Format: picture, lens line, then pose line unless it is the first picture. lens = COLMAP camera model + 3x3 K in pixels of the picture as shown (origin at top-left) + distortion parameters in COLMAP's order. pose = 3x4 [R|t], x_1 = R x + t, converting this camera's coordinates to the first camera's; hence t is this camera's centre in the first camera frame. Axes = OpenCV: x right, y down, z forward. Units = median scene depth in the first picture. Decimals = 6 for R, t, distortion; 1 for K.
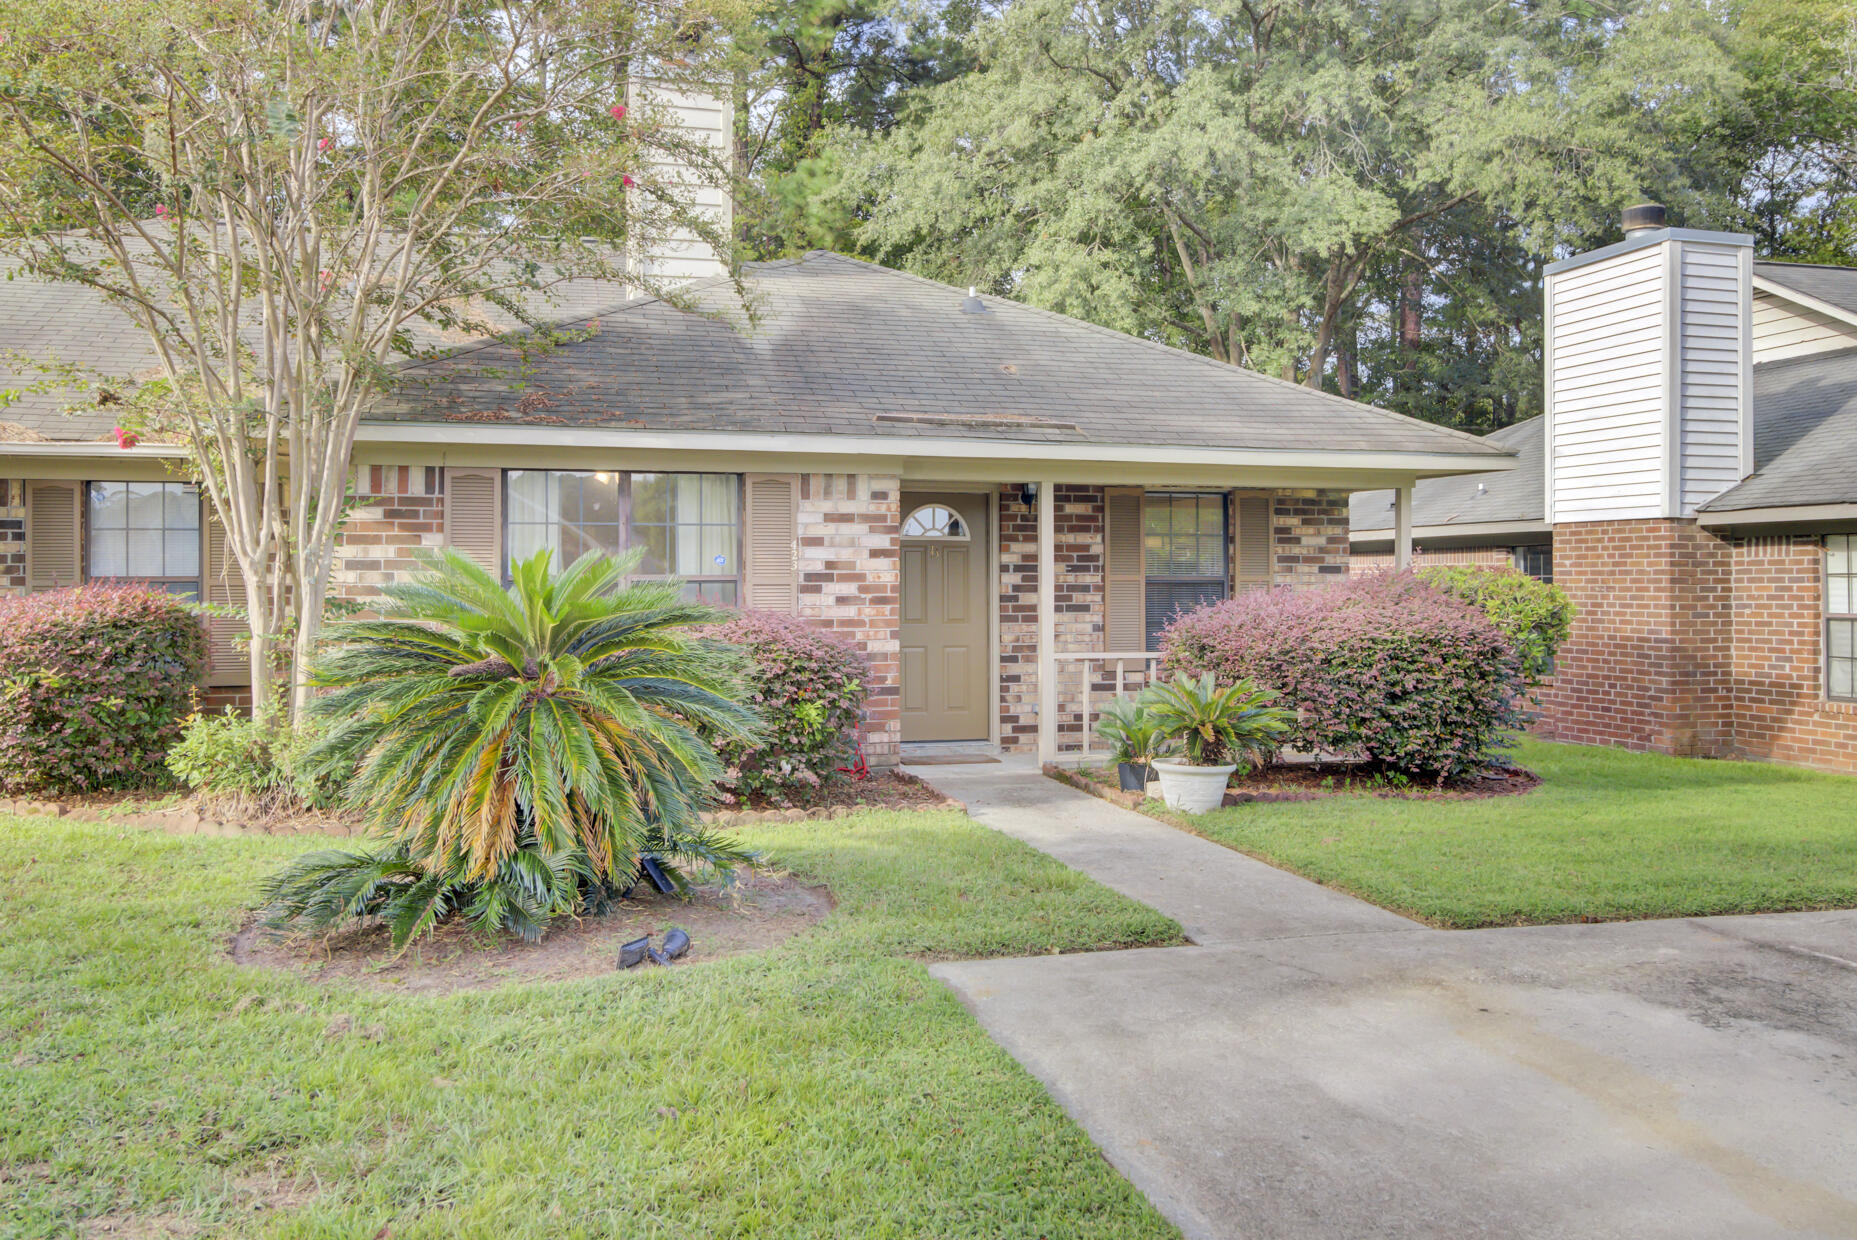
lens RADIAL K [[1450.6, 0, 922.6], [0, 1450.6, 618.1], [0, 0, 1]] dist [0.003918, 0.001922]
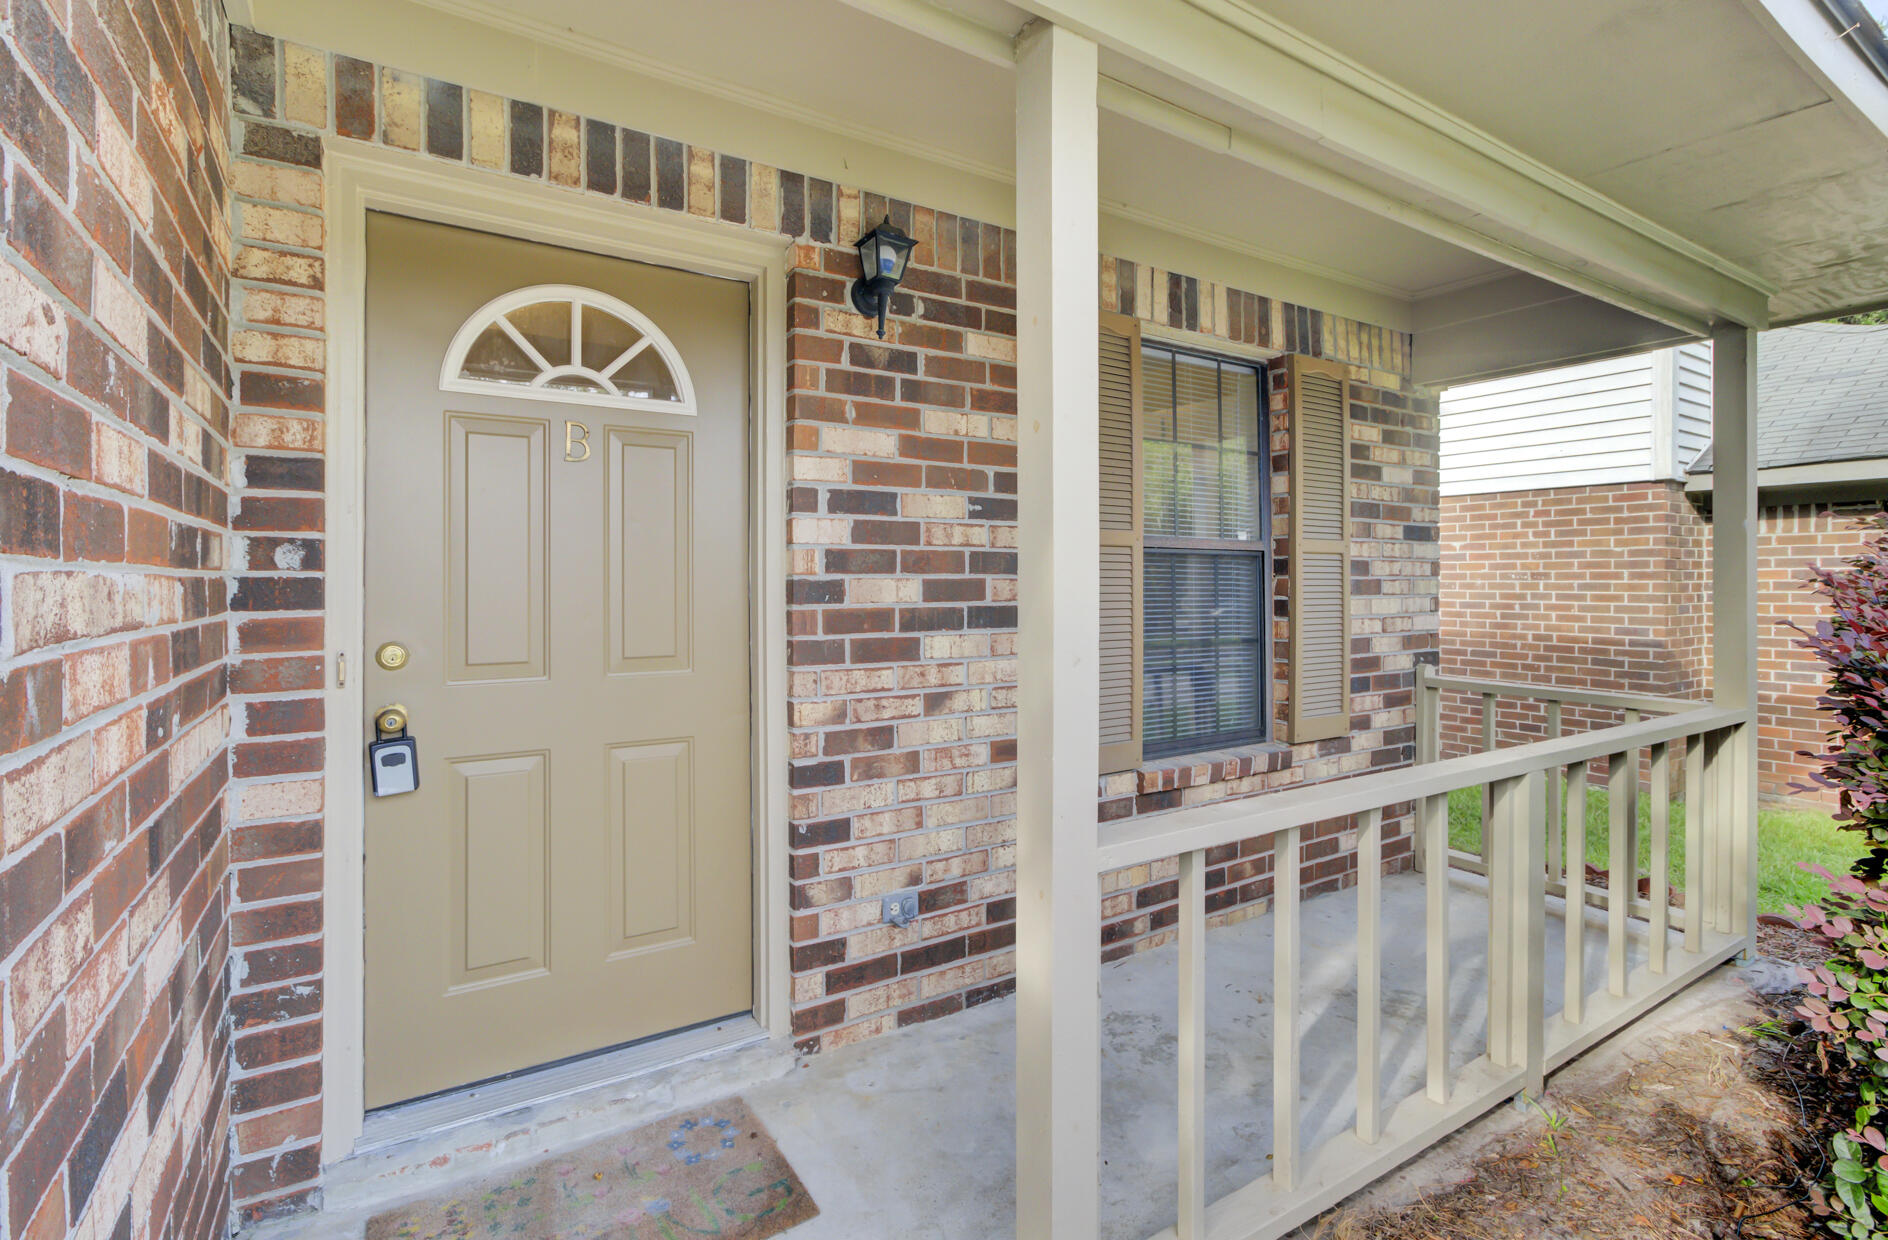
lens RADIAL K [[879.6, 0, 949.7], [0, 879.6, 579.9], [0, 0, 1]] dist [-0.006060, 0.000455]
pose [[0.951234, -0.000271, 0.308469, 0.026685], [0.008420, 0.999650, -0.025086, -0.010873], [-0.308354, 0.026460, 0.950904, 0.799345]]
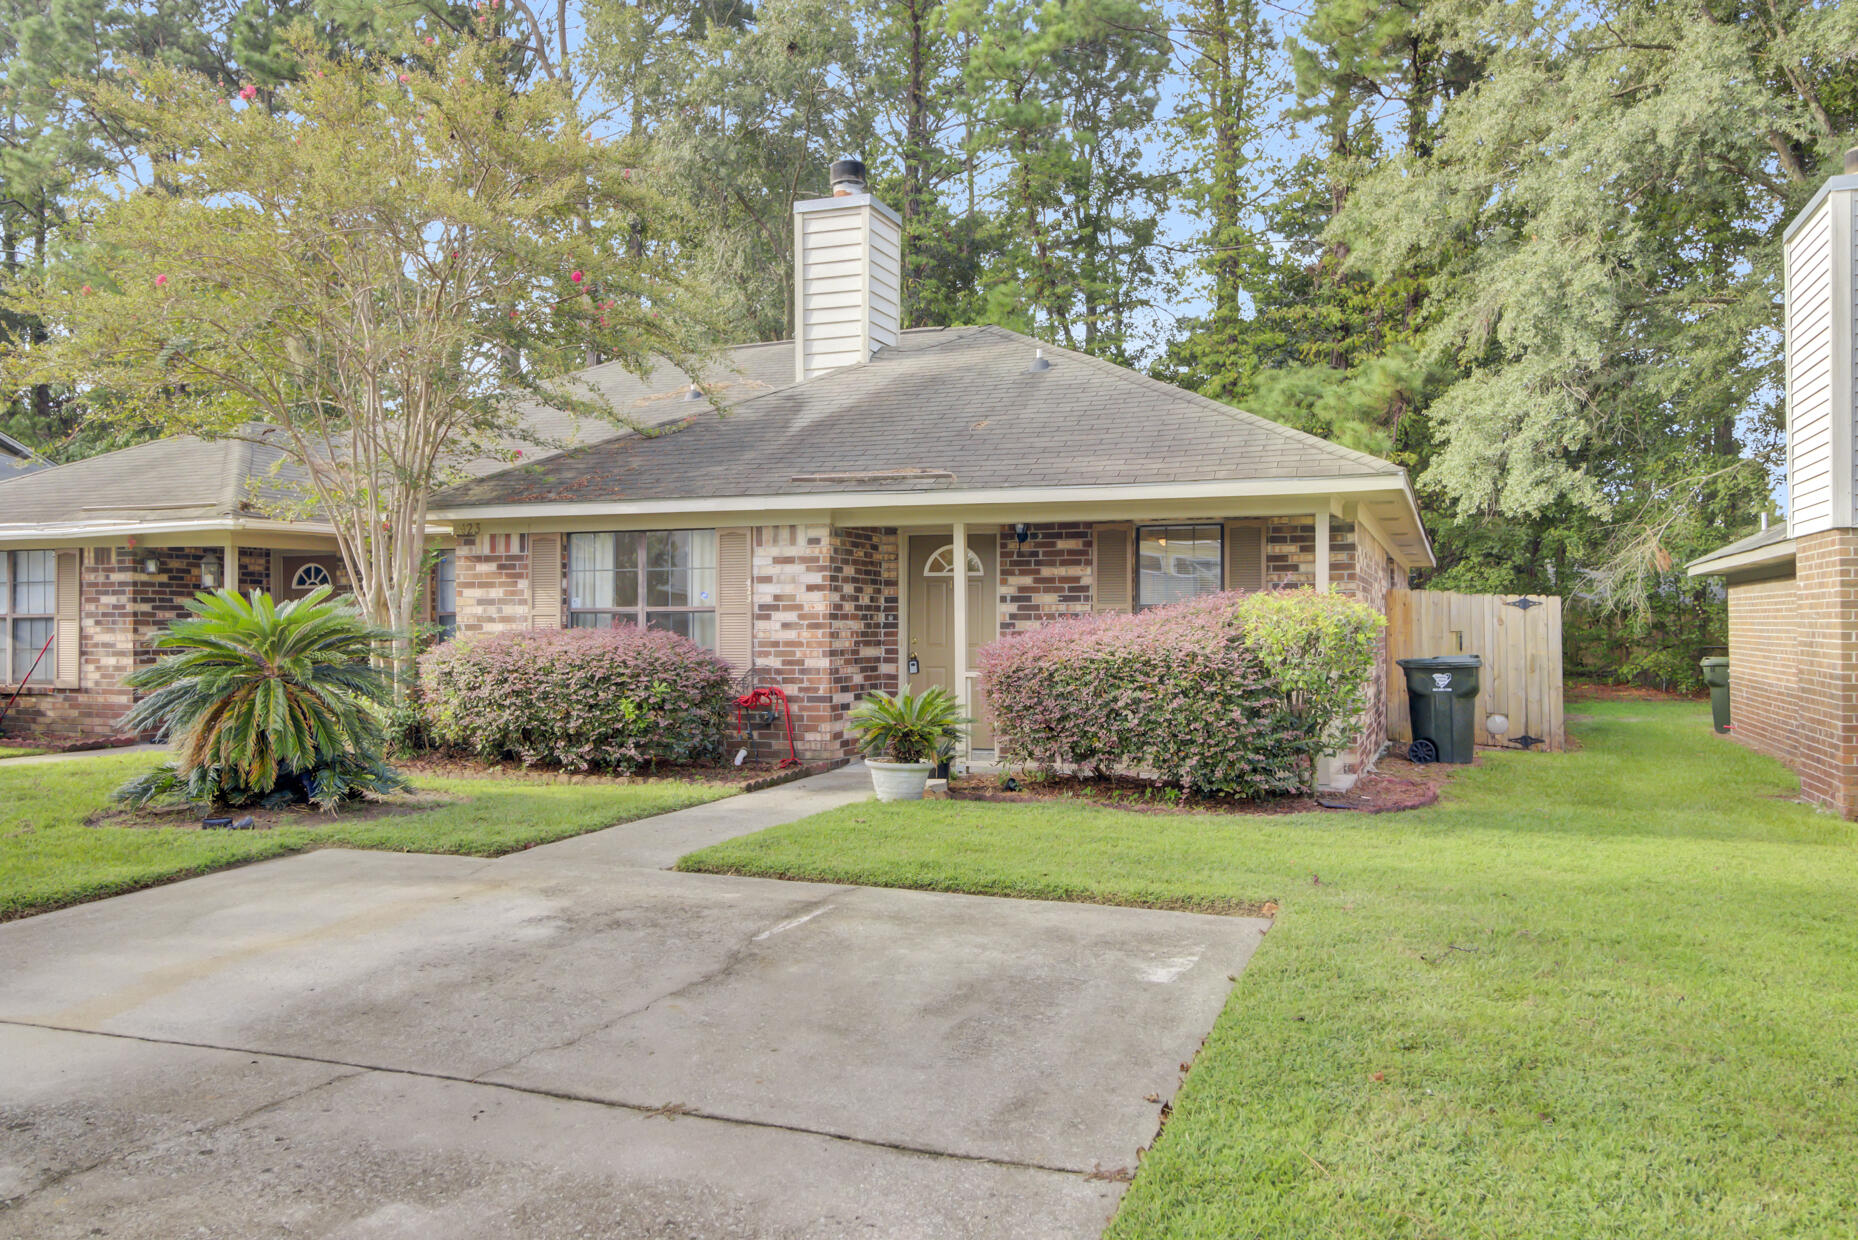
lens RADIAL K [[1451.3, 0, 923.1], [0, 1451.3, 618.1], [0, 0, 1]] dist [0.003918, 0.001922]
pose [[0.817202, -0.005776, -0.576323, 0.659097], [-0.011060, 0.999609, -0.025701, 0.010449], [0.576246, 0.027376, 0.816818, 0.035868]]
